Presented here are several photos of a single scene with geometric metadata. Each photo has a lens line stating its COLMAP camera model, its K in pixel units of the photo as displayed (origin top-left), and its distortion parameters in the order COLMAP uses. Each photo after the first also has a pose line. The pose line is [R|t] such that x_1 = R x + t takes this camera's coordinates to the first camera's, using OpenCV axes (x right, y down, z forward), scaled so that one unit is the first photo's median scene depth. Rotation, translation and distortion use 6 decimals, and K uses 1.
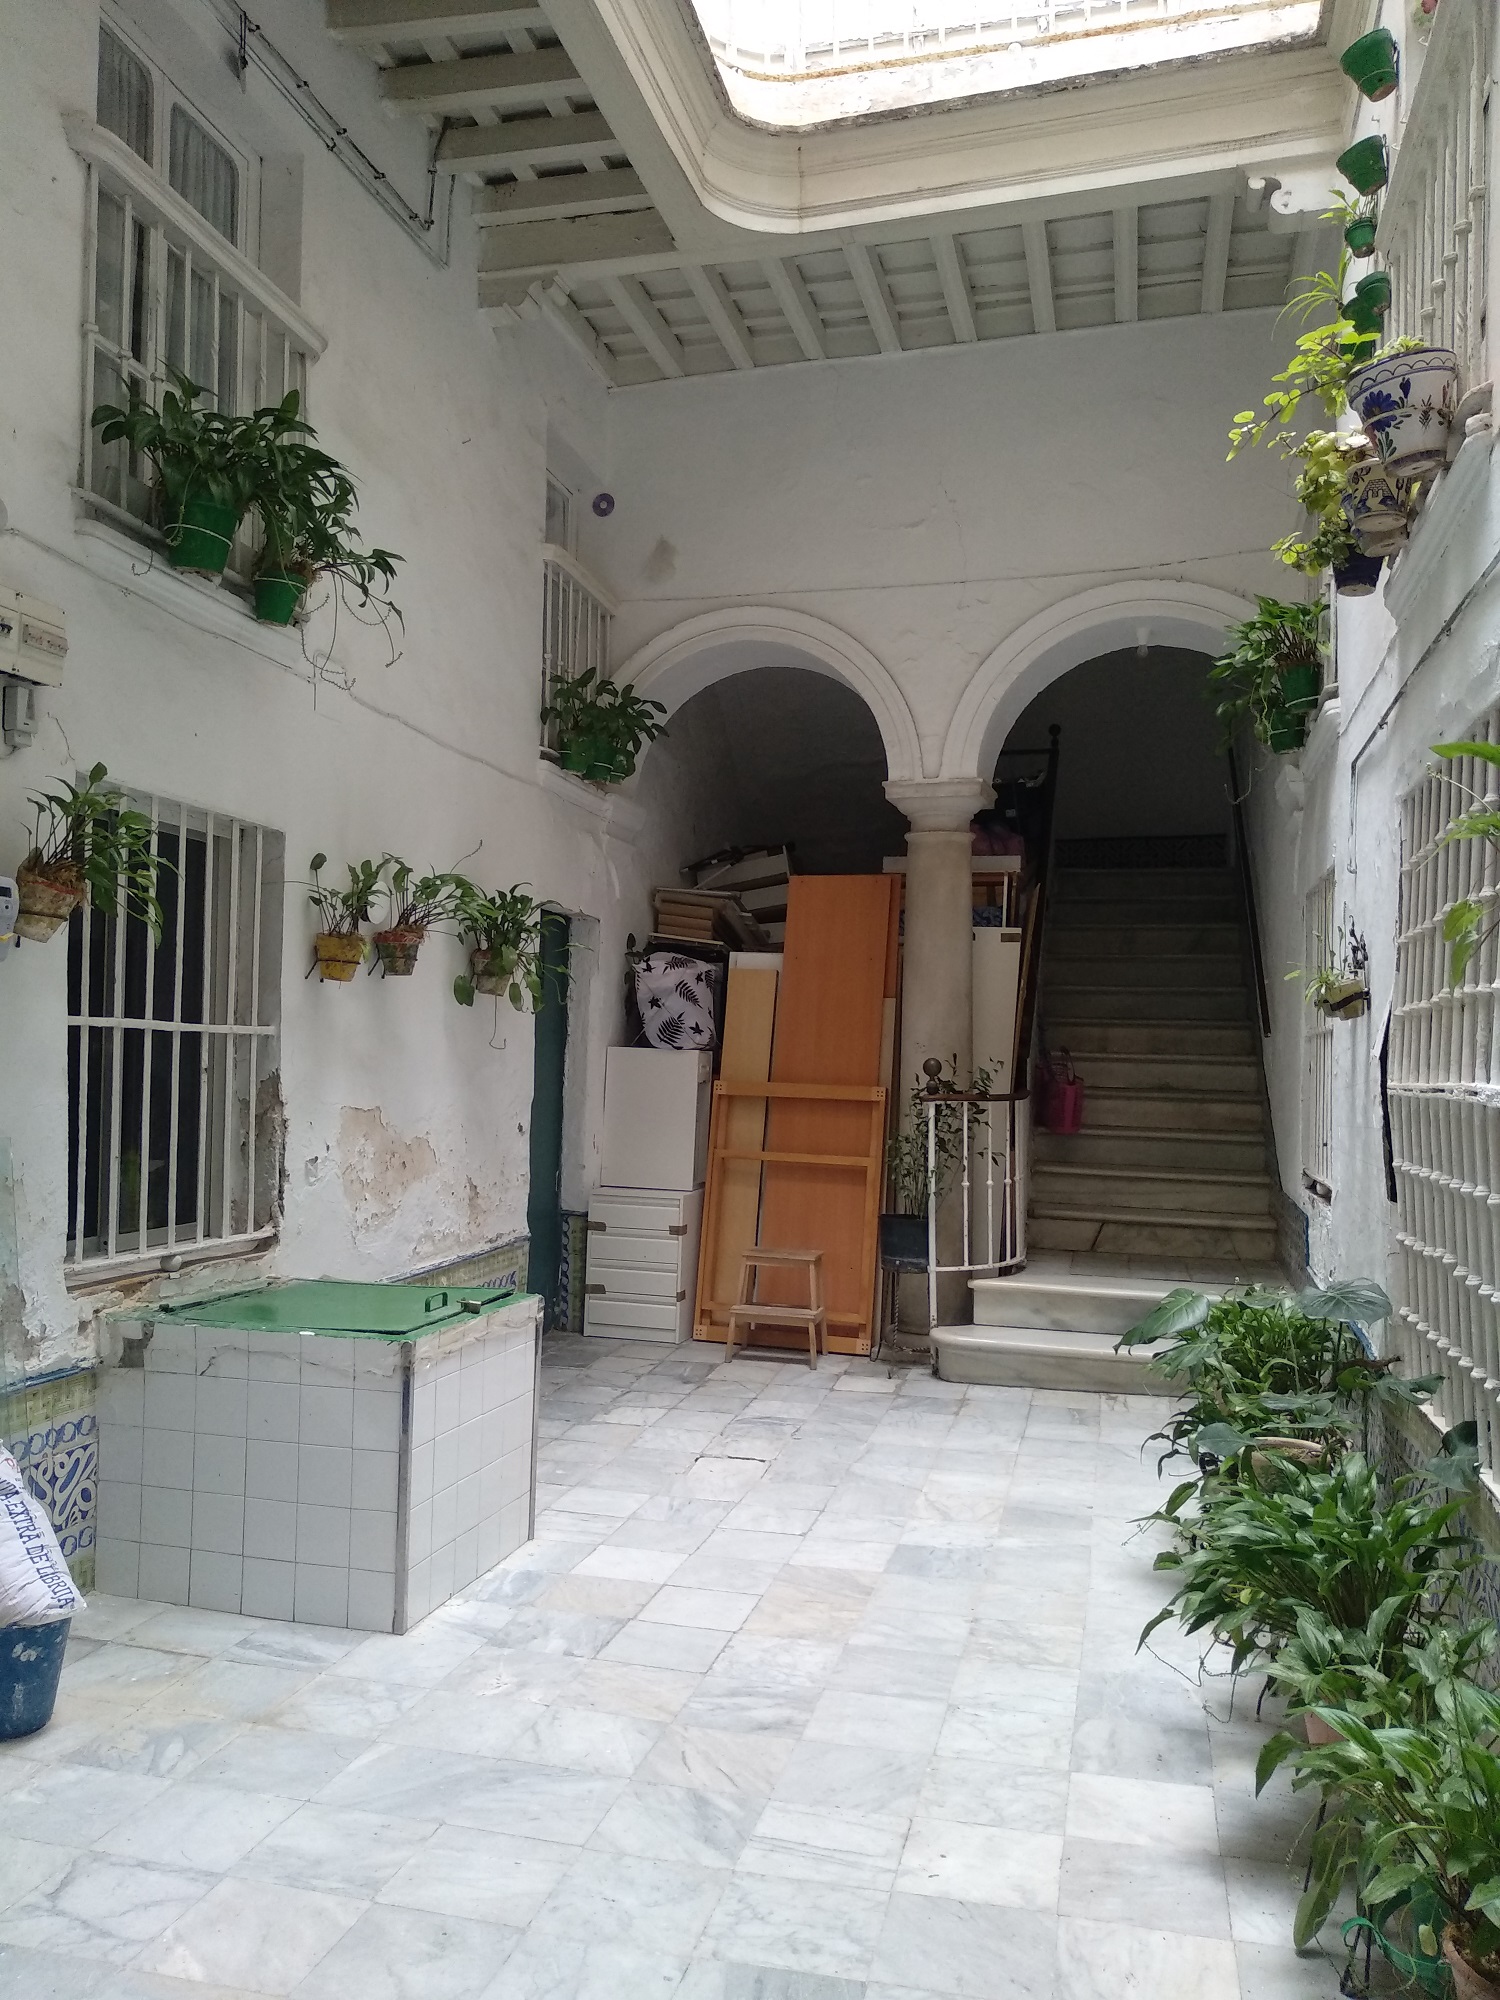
lens RADIAL K [[1563.2, 0, 736.1], [0, 1563.2, 1001.9], [0, 0, 1]] dist [0.043658, -0.060259]
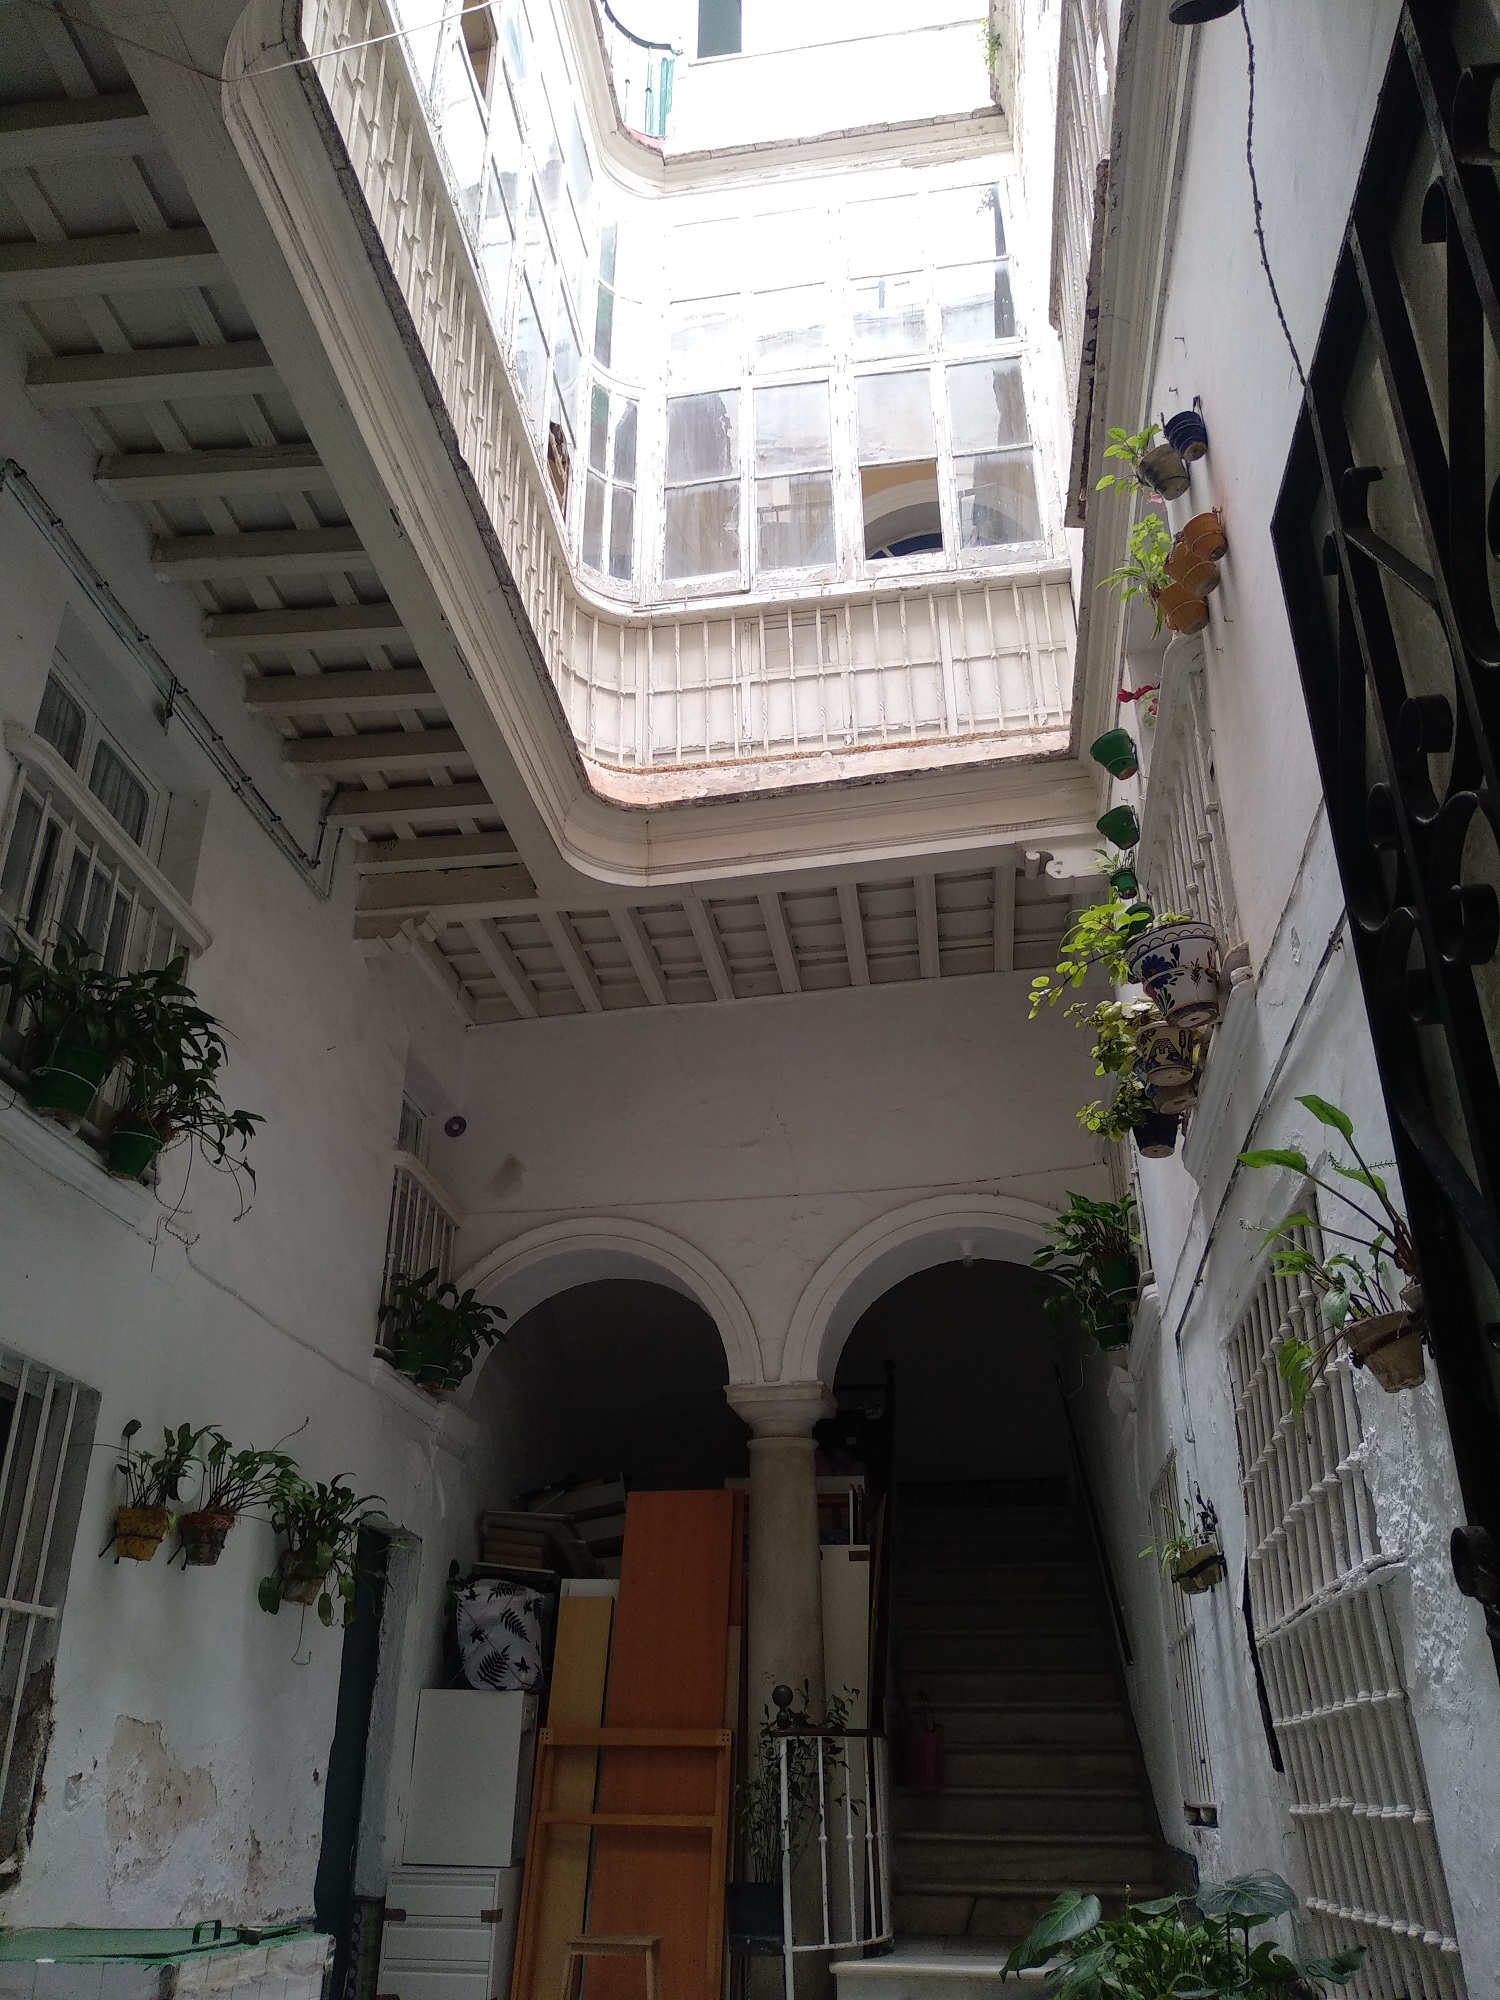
lens RADIAL K [[1563.2, 0, 735.3], [0, 1563.2, 1012.1], [0, 0, 1]] dist [0.043658, -0.060259]
pose [[0.994589, 0.029569, 0.099589, -0.006193], [0.014317, 0.910475, -0.413316, 0.067291], [-0.102895, 0.412505, 0.905126, 0.002724]]
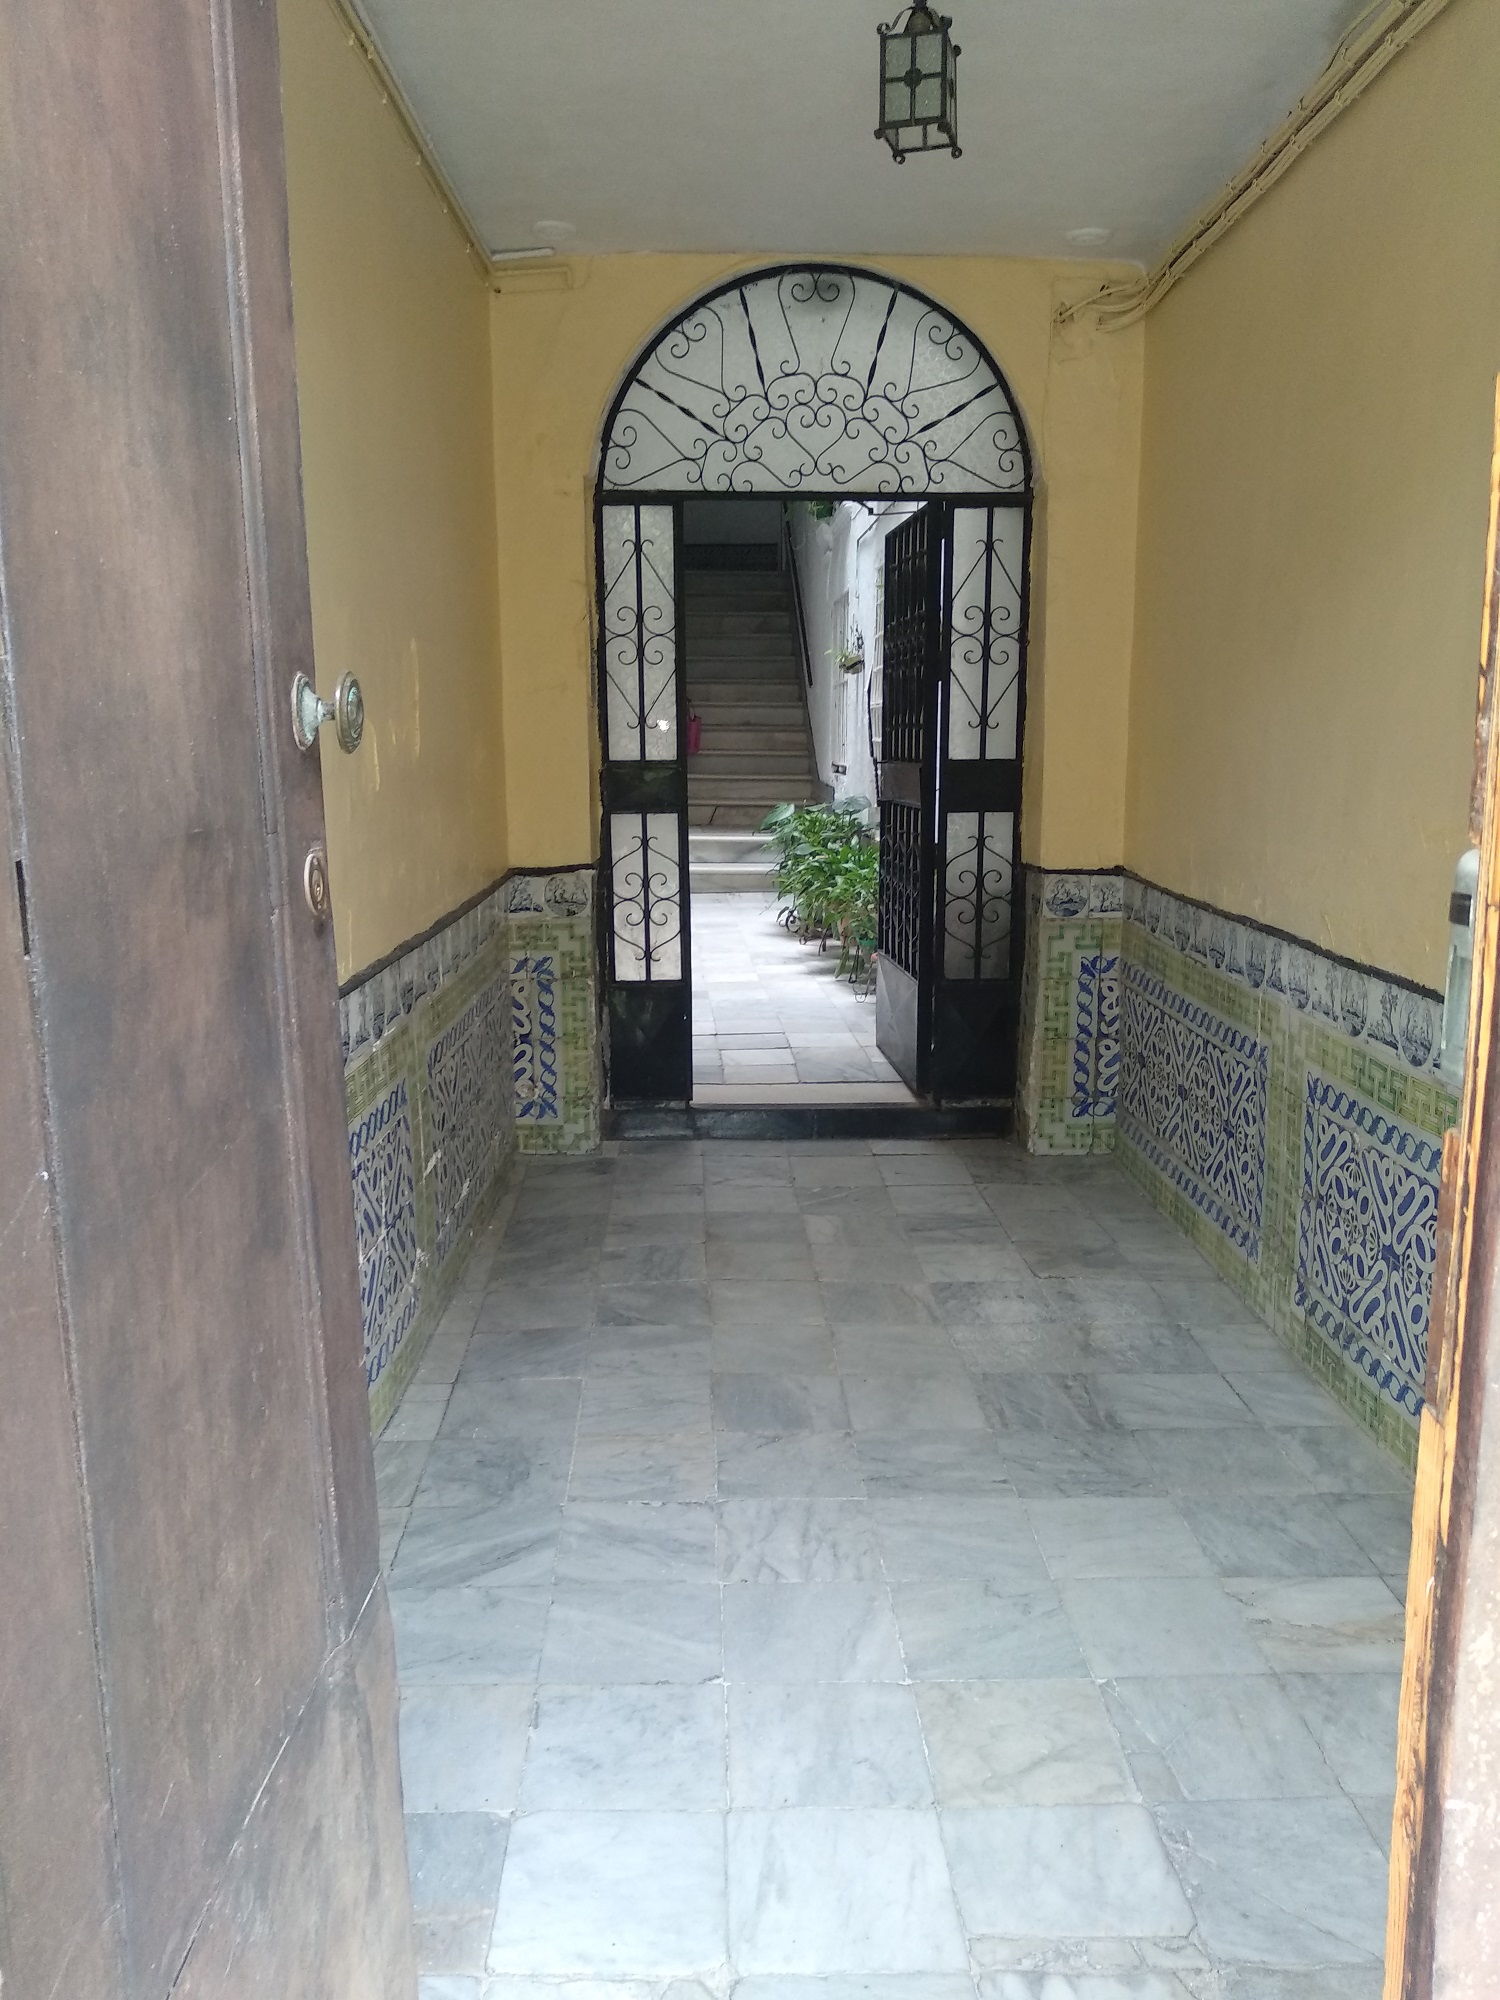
lens RADIAL K [[1563.2, 0, 748.5], [0, 1563.2, 1008.7], [0, 0, 1]] dist [0.043658, -0.060259]
pose [[0.955233, -0.074534, 0.286312, -0.281534], [0.012375, 0.976965, 0.213040, 0.000023], [-0.295596, -0.199959, 0.934152, -0.746650]]
